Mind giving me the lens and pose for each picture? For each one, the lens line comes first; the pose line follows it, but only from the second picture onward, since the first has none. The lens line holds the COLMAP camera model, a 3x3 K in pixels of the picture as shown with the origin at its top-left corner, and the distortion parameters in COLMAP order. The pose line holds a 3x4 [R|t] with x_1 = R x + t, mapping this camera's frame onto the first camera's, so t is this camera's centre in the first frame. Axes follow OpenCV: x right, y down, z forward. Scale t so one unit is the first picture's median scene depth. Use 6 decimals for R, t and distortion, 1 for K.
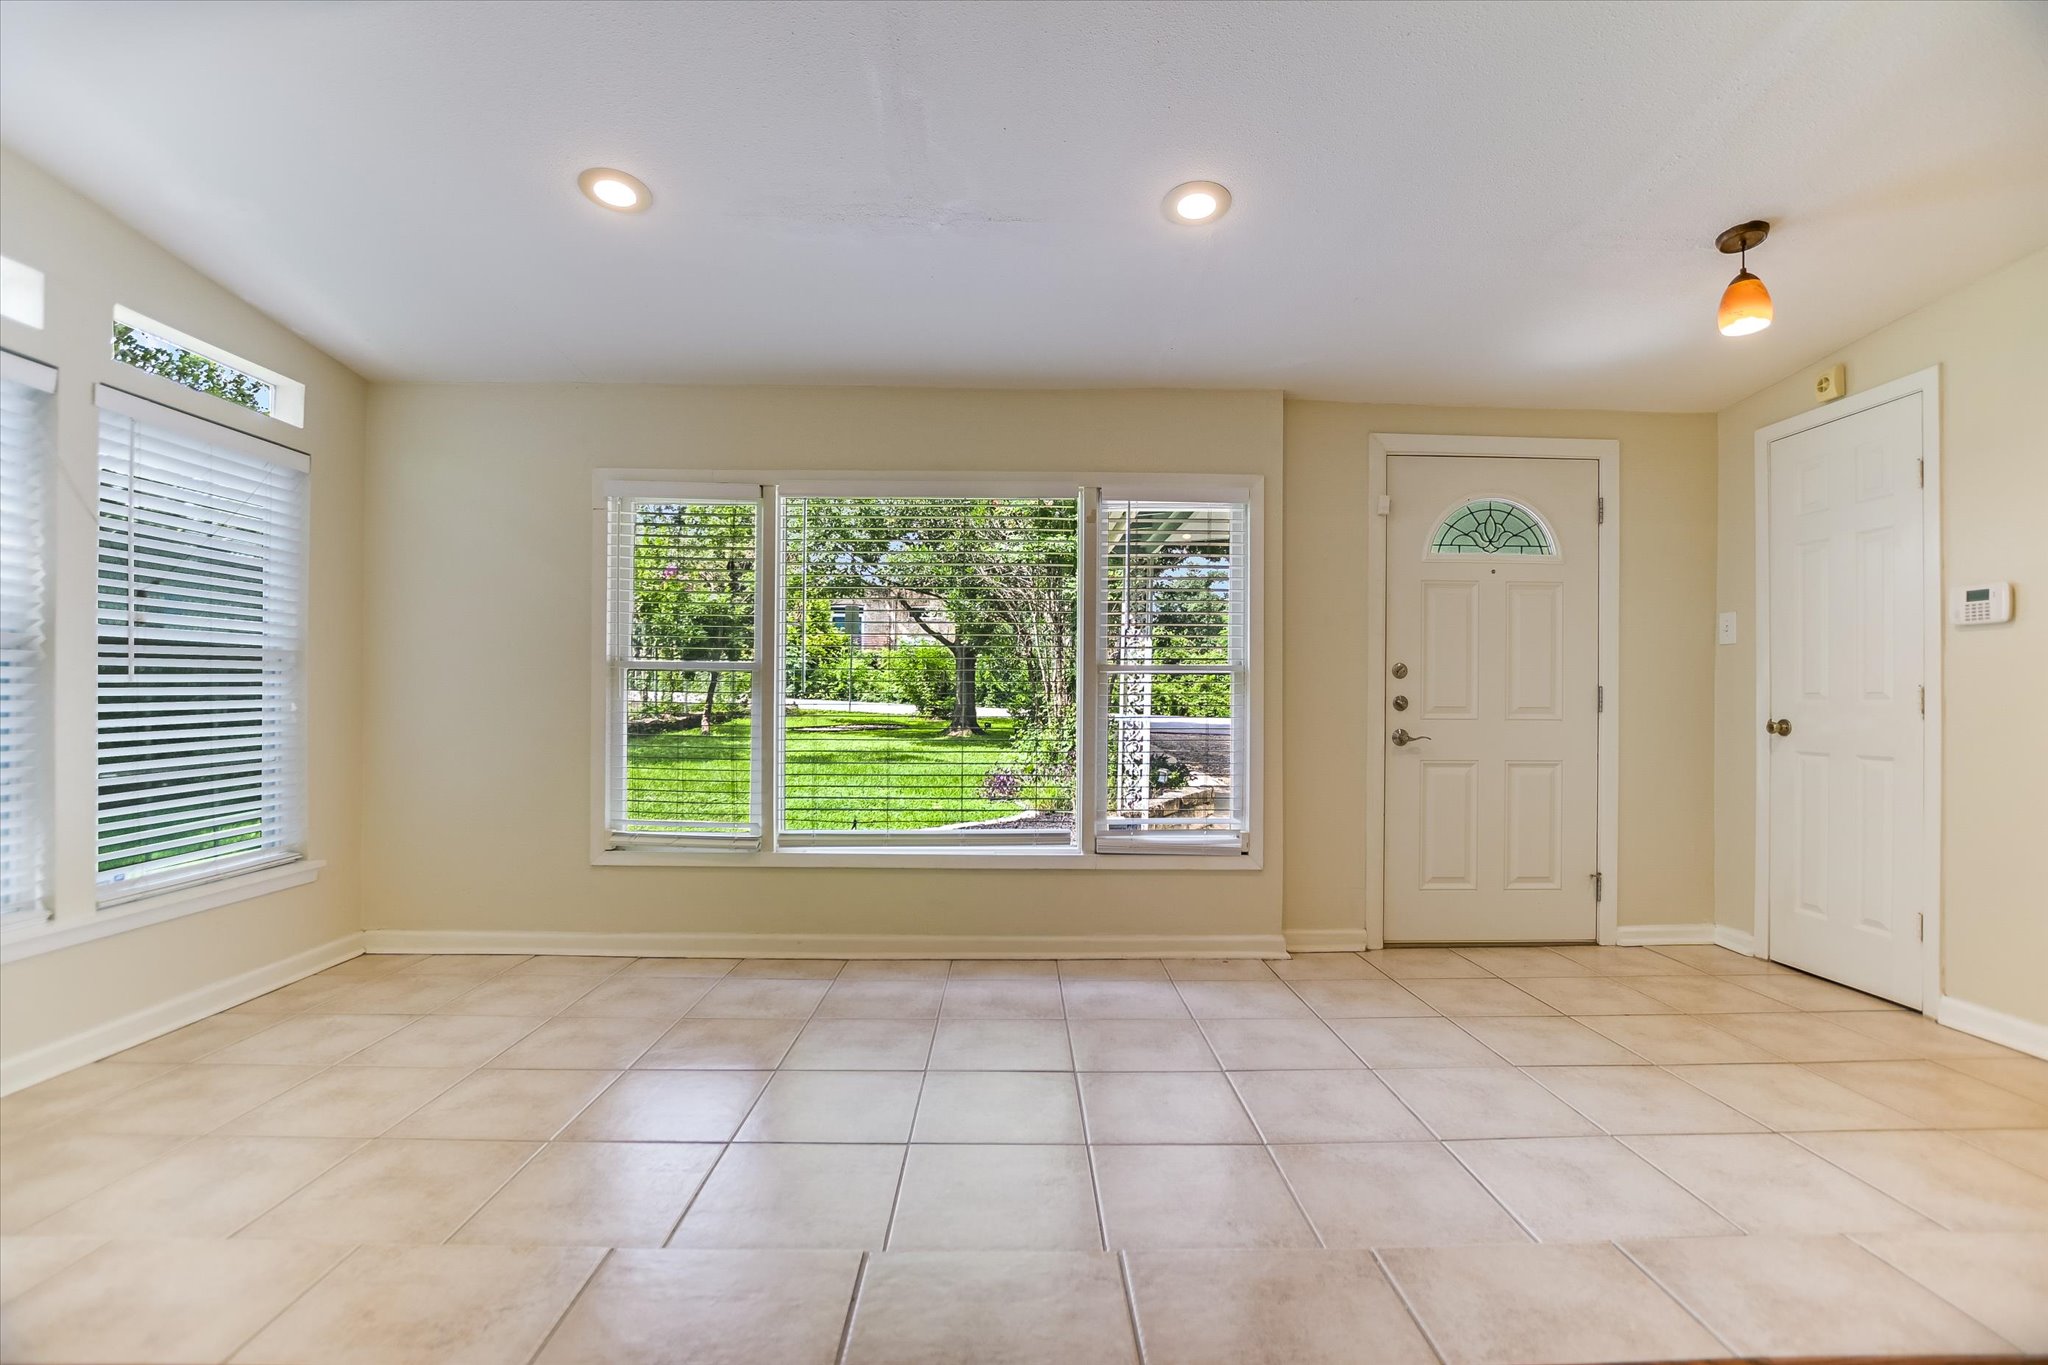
lens RADIAL K [[898.7, 0, 1028.4], [0, 898.7, 694.6], [0, 0, 1]] dist [-0.027721, 0.001232]
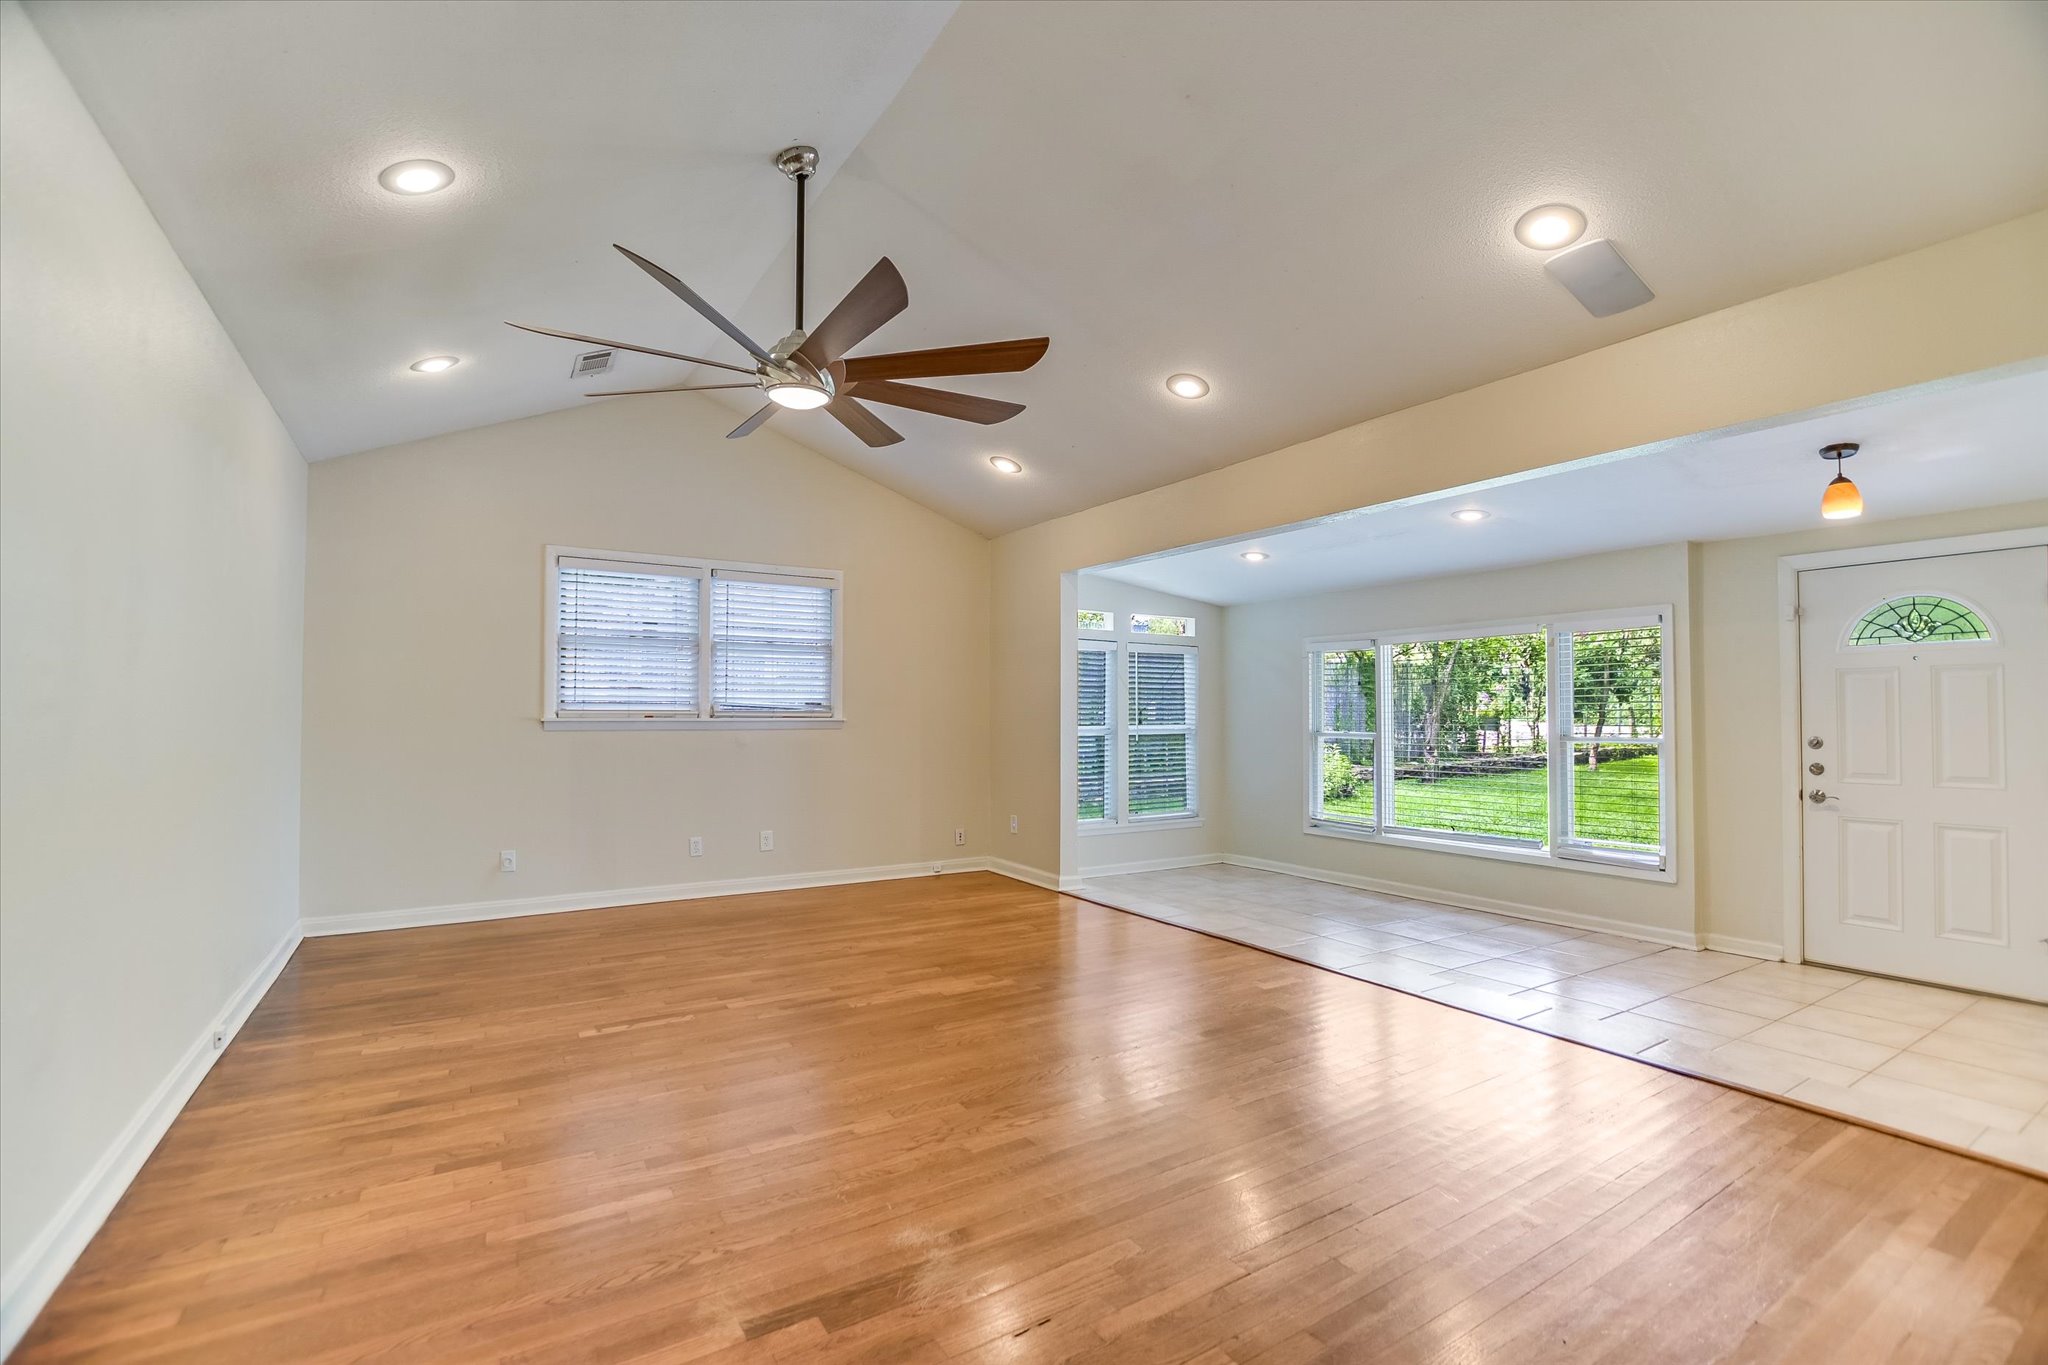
lens RADIAL K [[898.7, 0, 1028.4], [0, 898.7, 694.6], [0, 0, 1]] dist [-0.027721, 0.001232]
pose [[0.516829, -0.029312, -0.855587, 0.904796], [0.002685, 0.999464, -0.032620, -0.057137], [0.856085, 0.014562, 0.516631, -0.575895]]
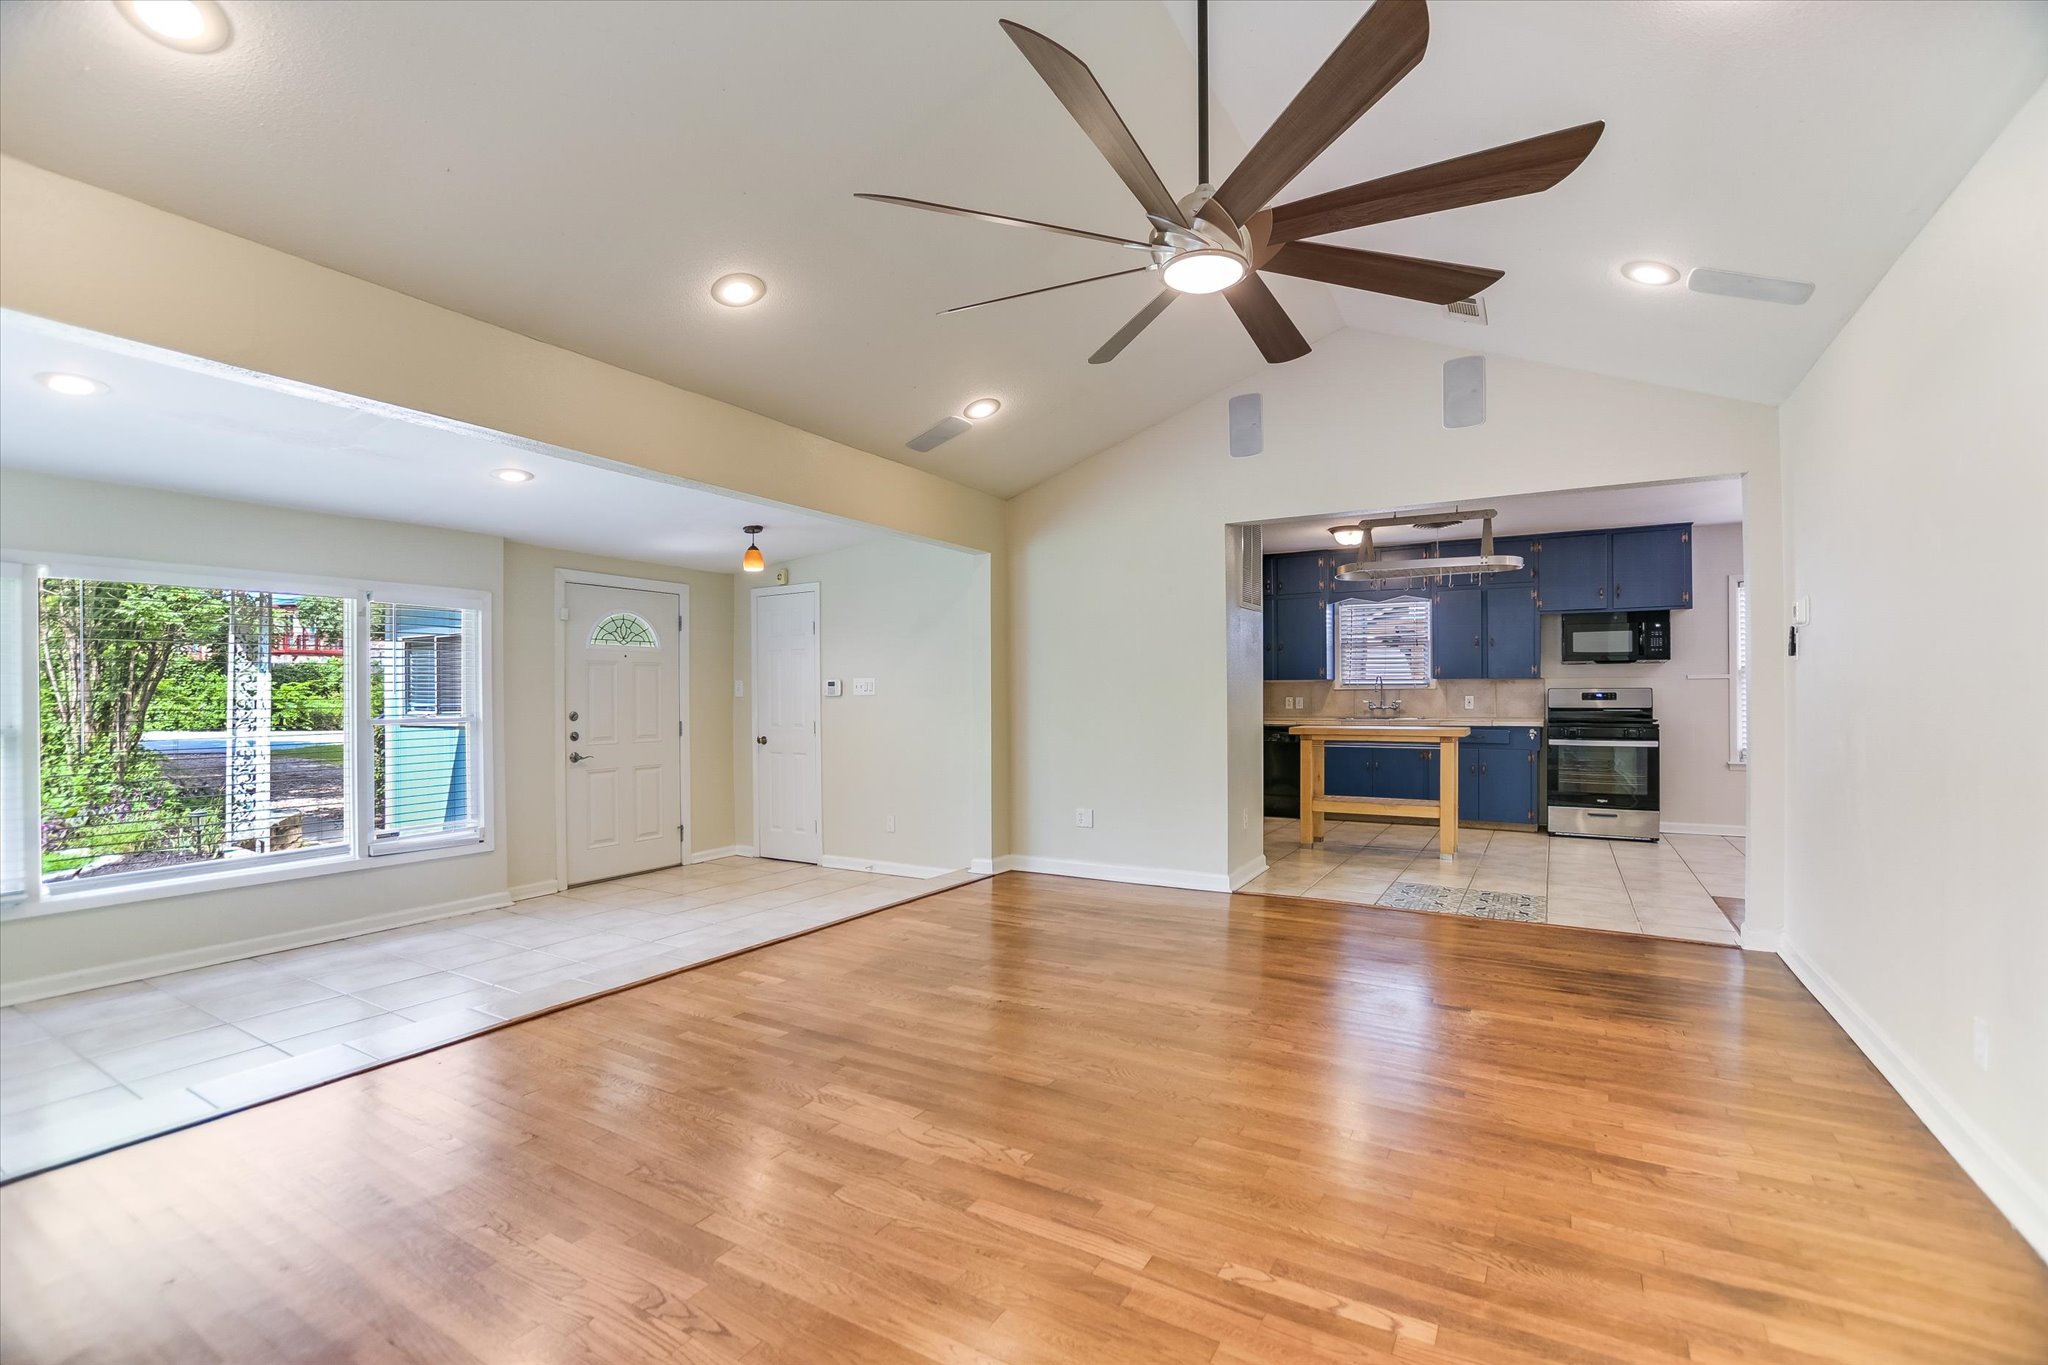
lens RADIAL K [[898.7, 0, 1028.4], [0, 898.7, 694.6], [0, 0, 1]] dist [-0.027721, 0.001232]
pose [[0.527795, -0.010993, 0.849301, -0.526352], [0.007523, 0.999938, 0.008267, -0.073720], [-0.849339, 0.002026, 0.527844, -0.557198]]
